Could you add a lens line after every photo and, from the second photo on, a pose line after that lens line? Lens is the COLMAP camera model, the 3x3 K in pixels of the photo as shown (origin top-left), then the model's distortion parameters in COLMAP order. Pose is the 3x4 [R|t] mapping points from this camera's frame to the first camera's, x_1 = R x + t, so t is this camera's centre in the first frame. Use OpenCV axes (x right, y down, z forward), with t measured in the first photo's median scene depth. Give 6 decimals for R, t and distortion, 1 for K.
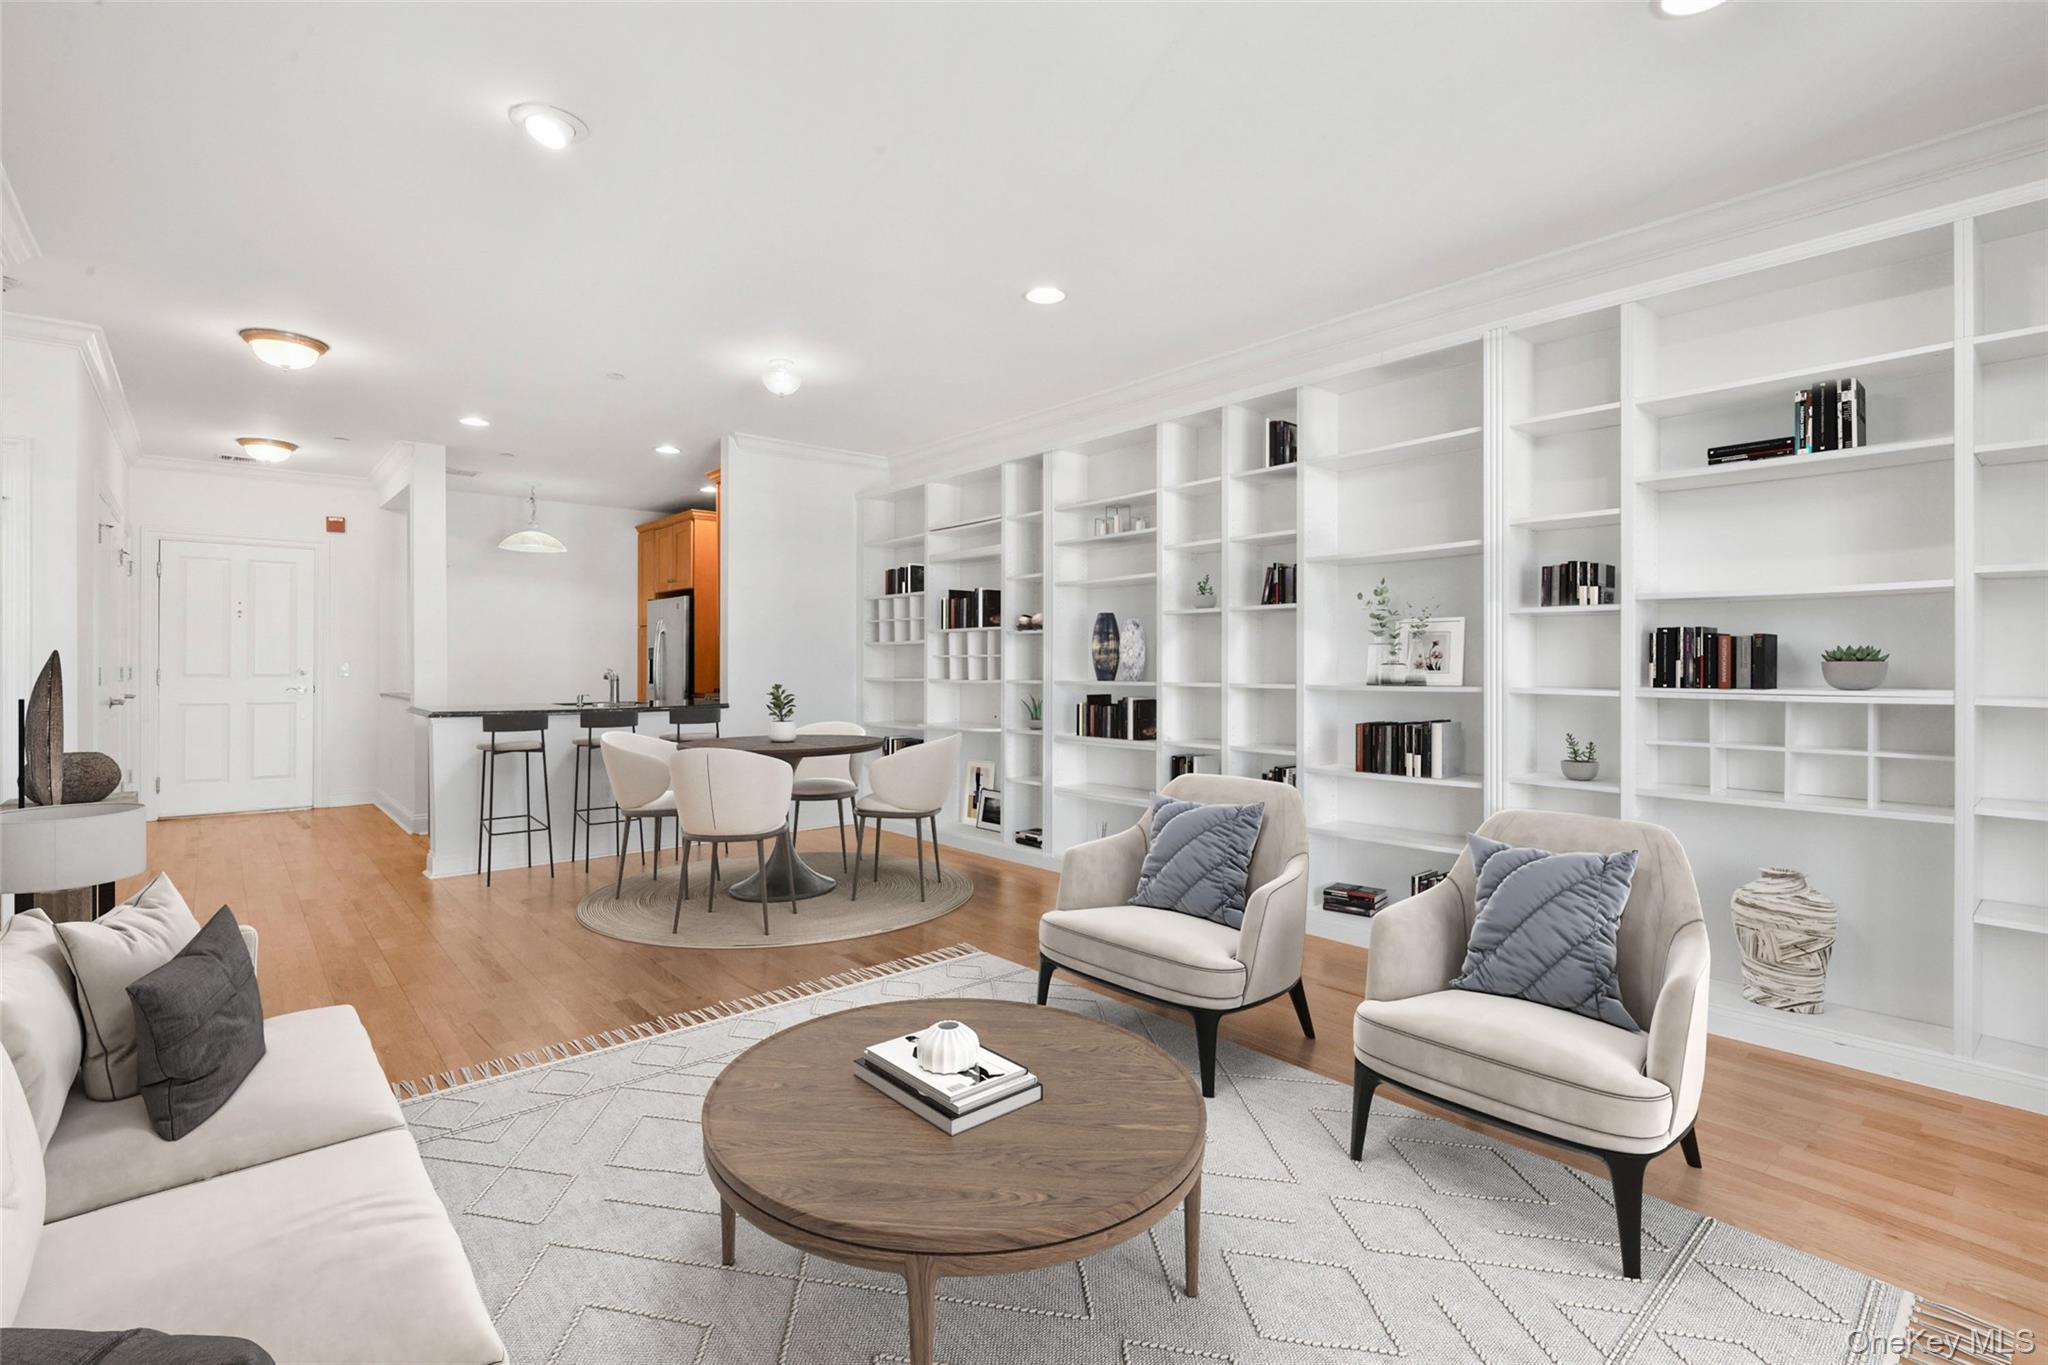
lens RADIAL K [[923.0, 0, 971.0], [0, 923.0, 674.6], [0, 0, 1]] dist [0.000232, 0.000061]
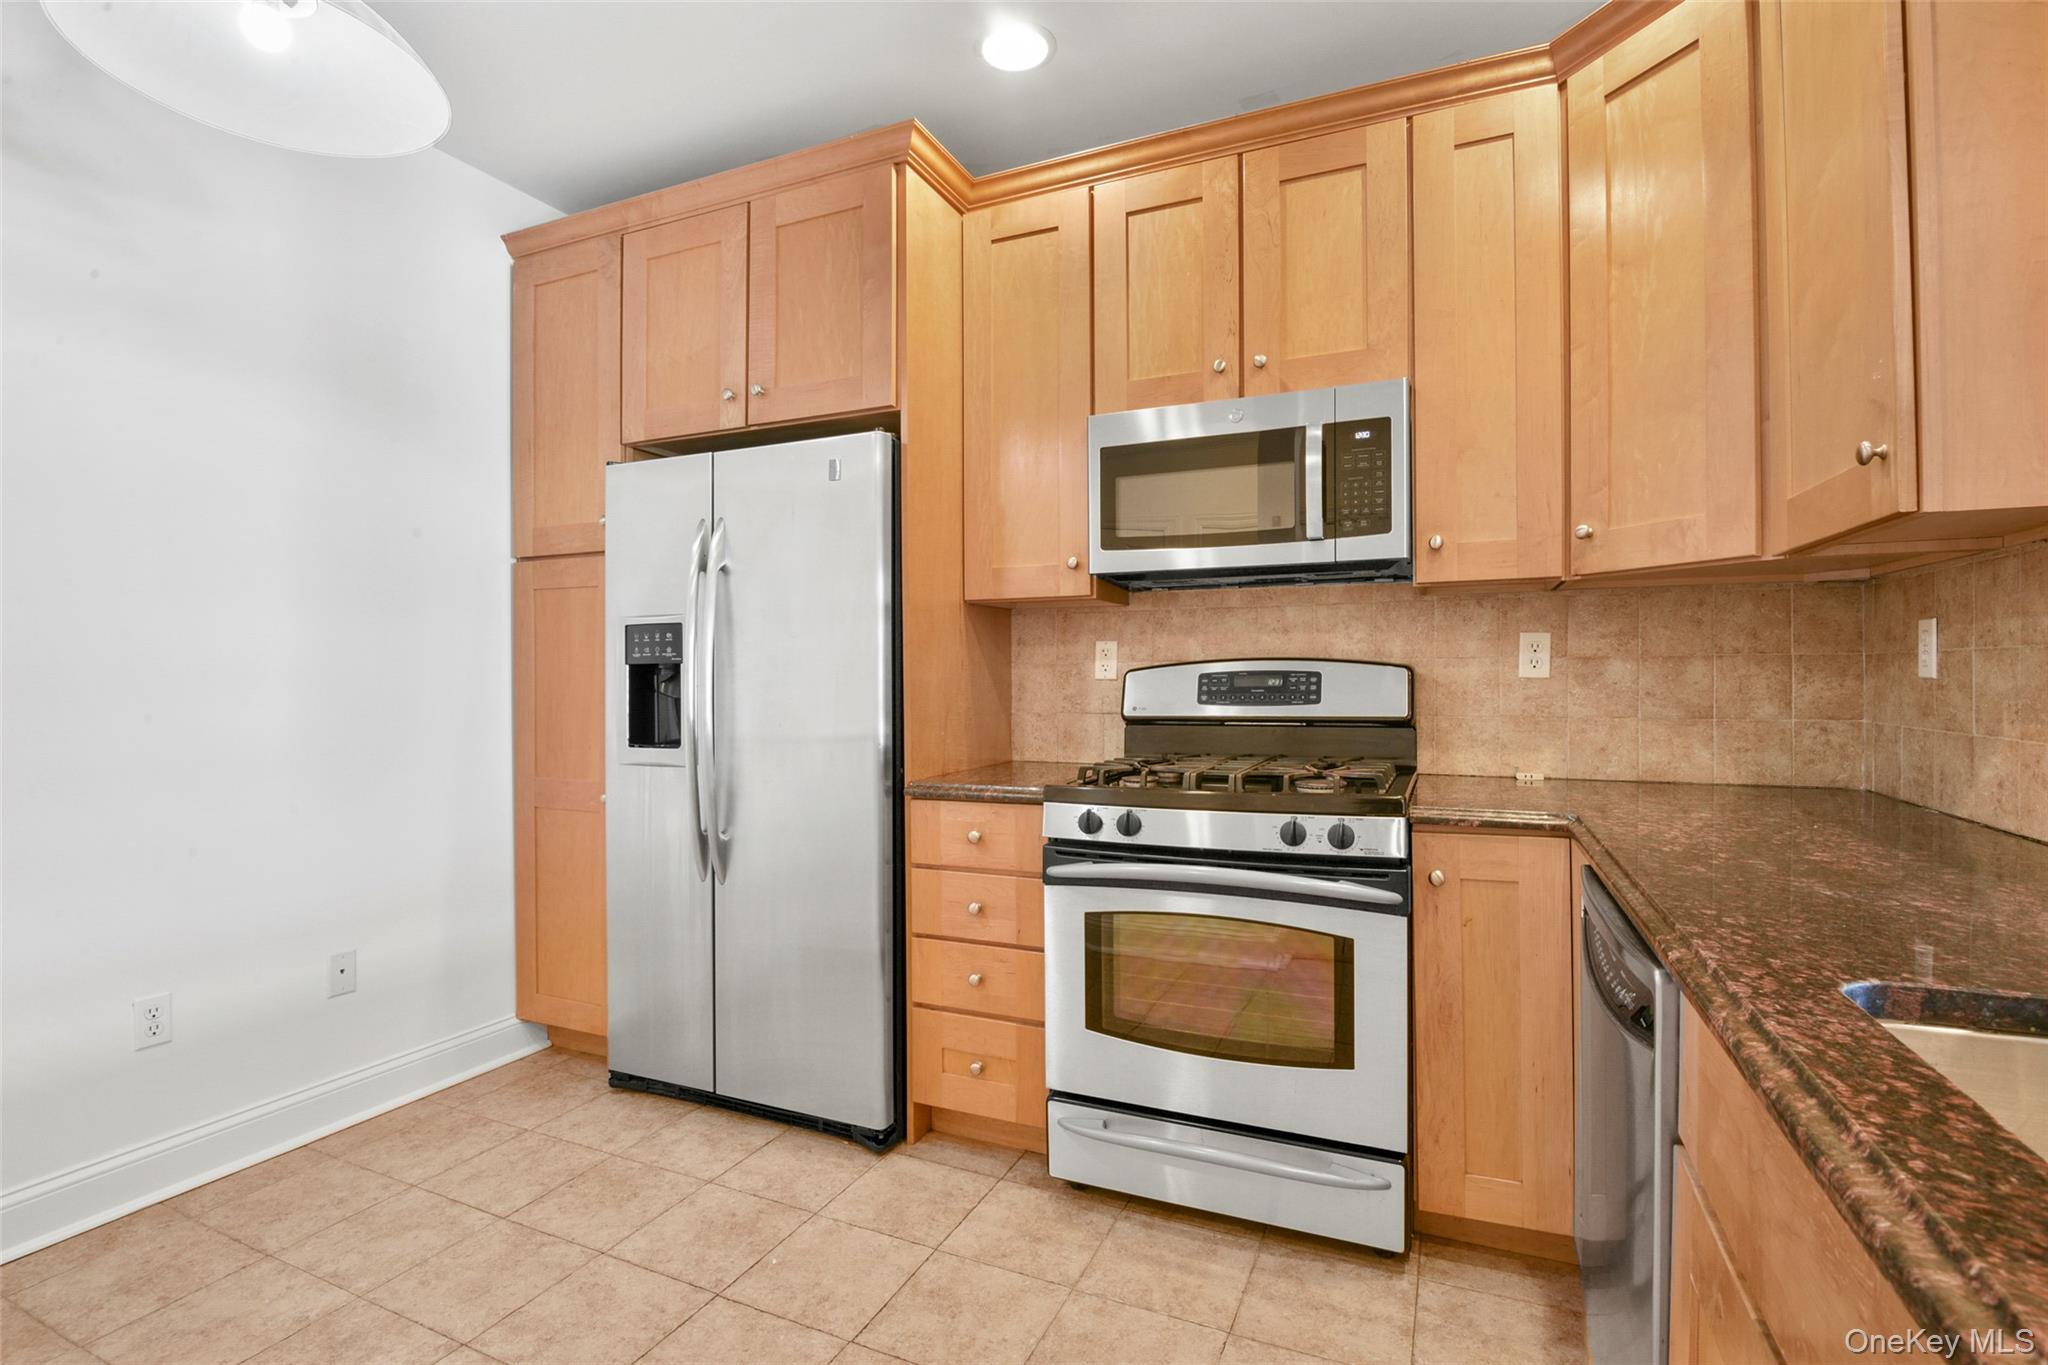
lens RADIAL K [[942.8, 0, 1024.0], [0, 942.8, 682.5], [0, 0, 1]] dist [0.000211, -0.007785]
pose [[0.898324, -0.007224, 0.439275, -0.431221], [0.005550, 0.999972, 0.005094, -0.012037], [-0.439299, -0.002138, 0.898338, 0.791912]]
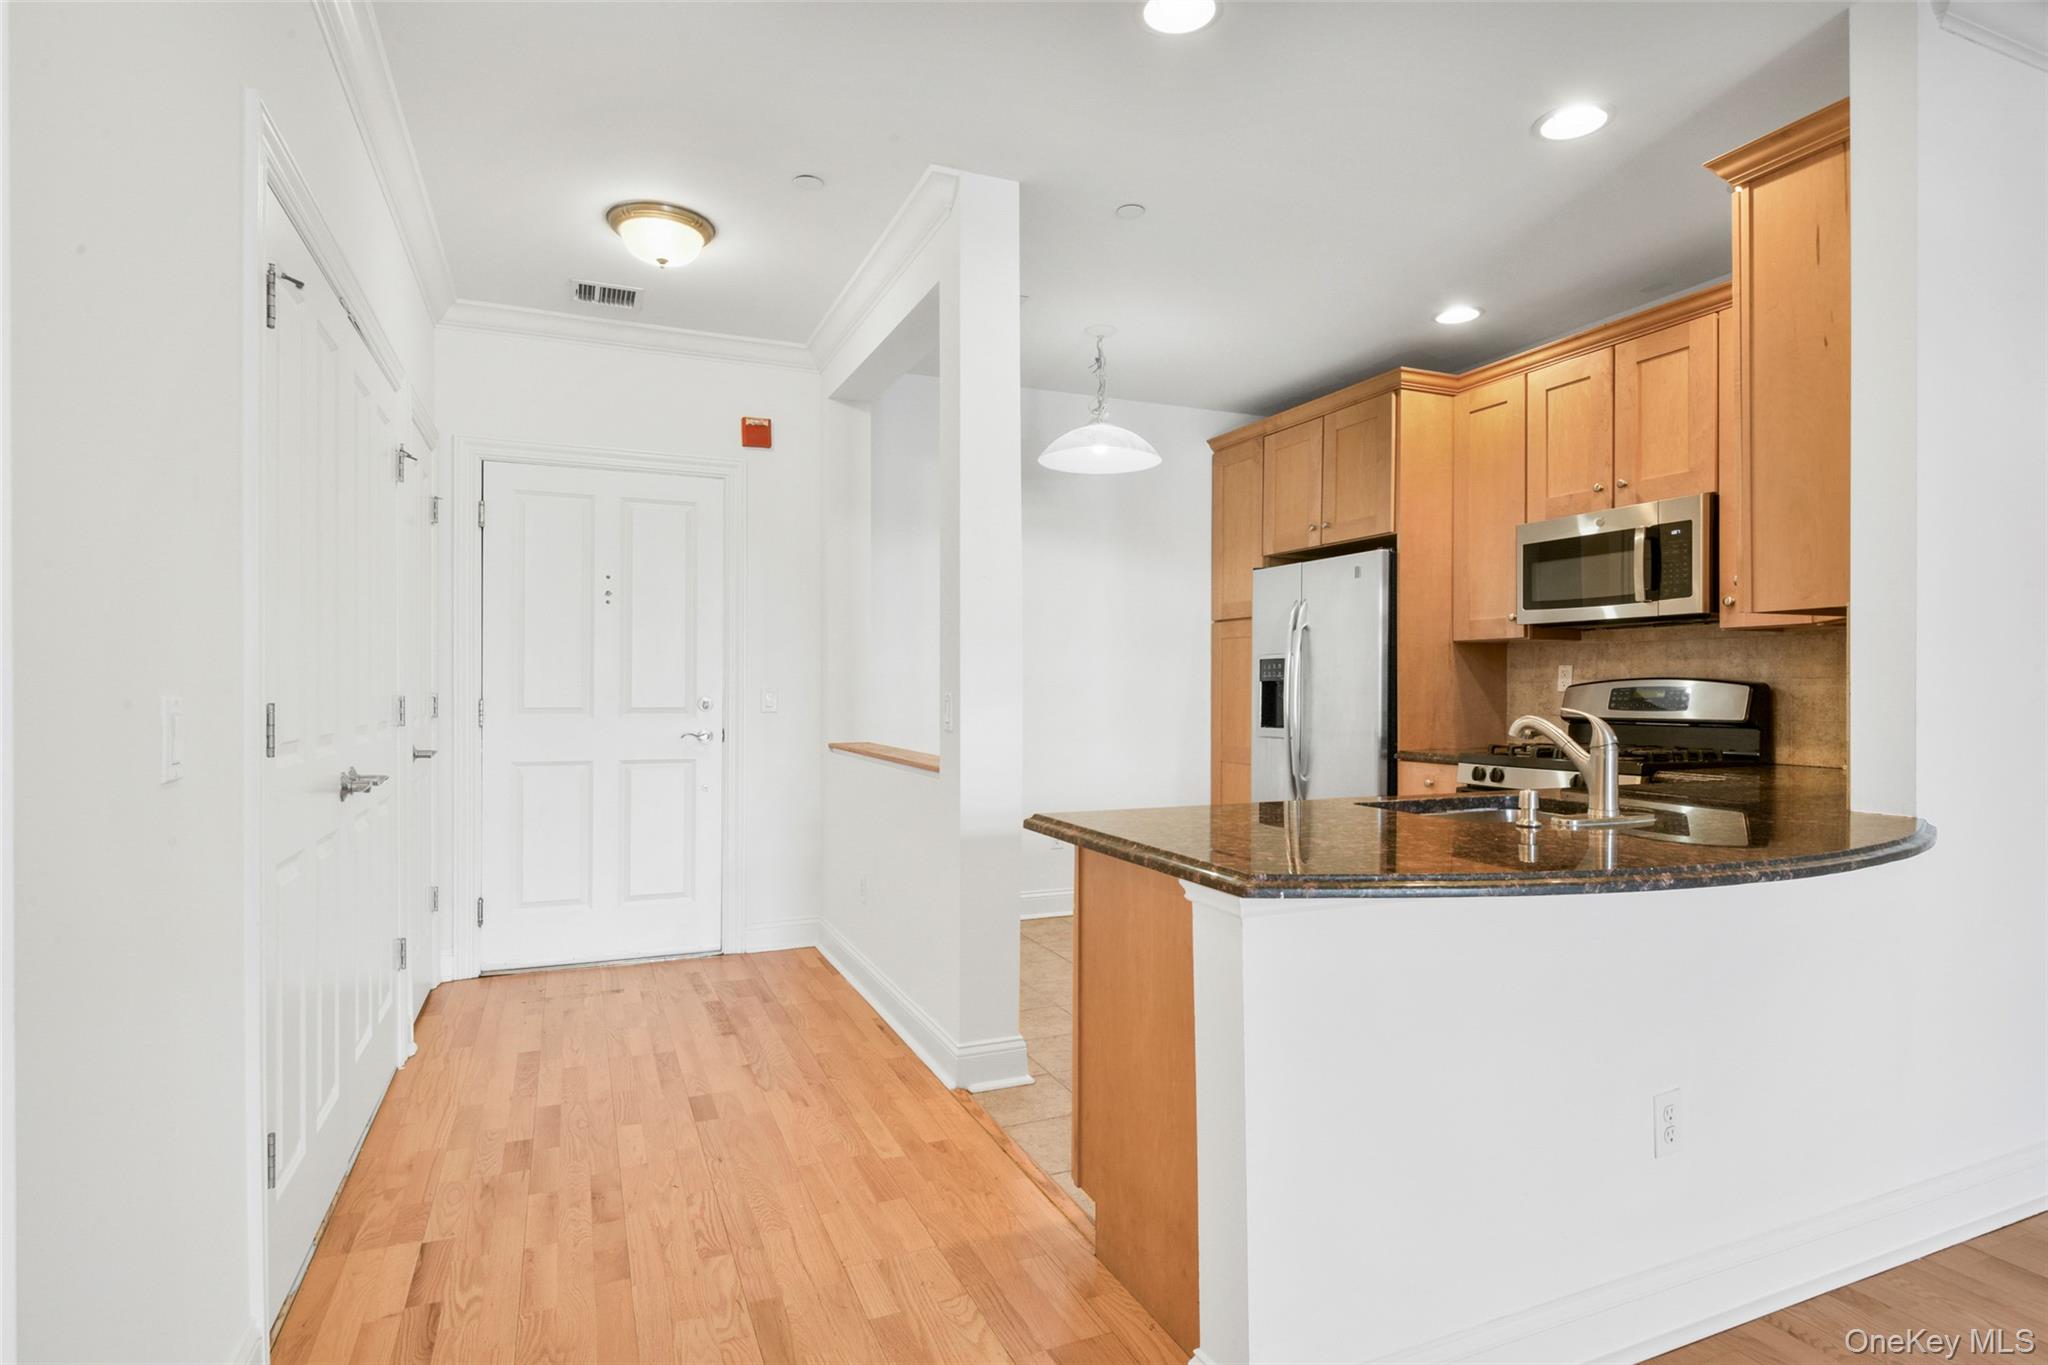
lens RADIAL K [[1047.8, 0, 1019.6], [0, 1047.8, 693.1], [0, 0, 1]] dist [0.001207, -0.000157]
pose [[0.958024, 0.003793, -0.286665, -0.363314], [-0.003255, 0.999992, 0.002354, -0.011055], [0.286671, -0.001322, 0.958028, 0.453814]]
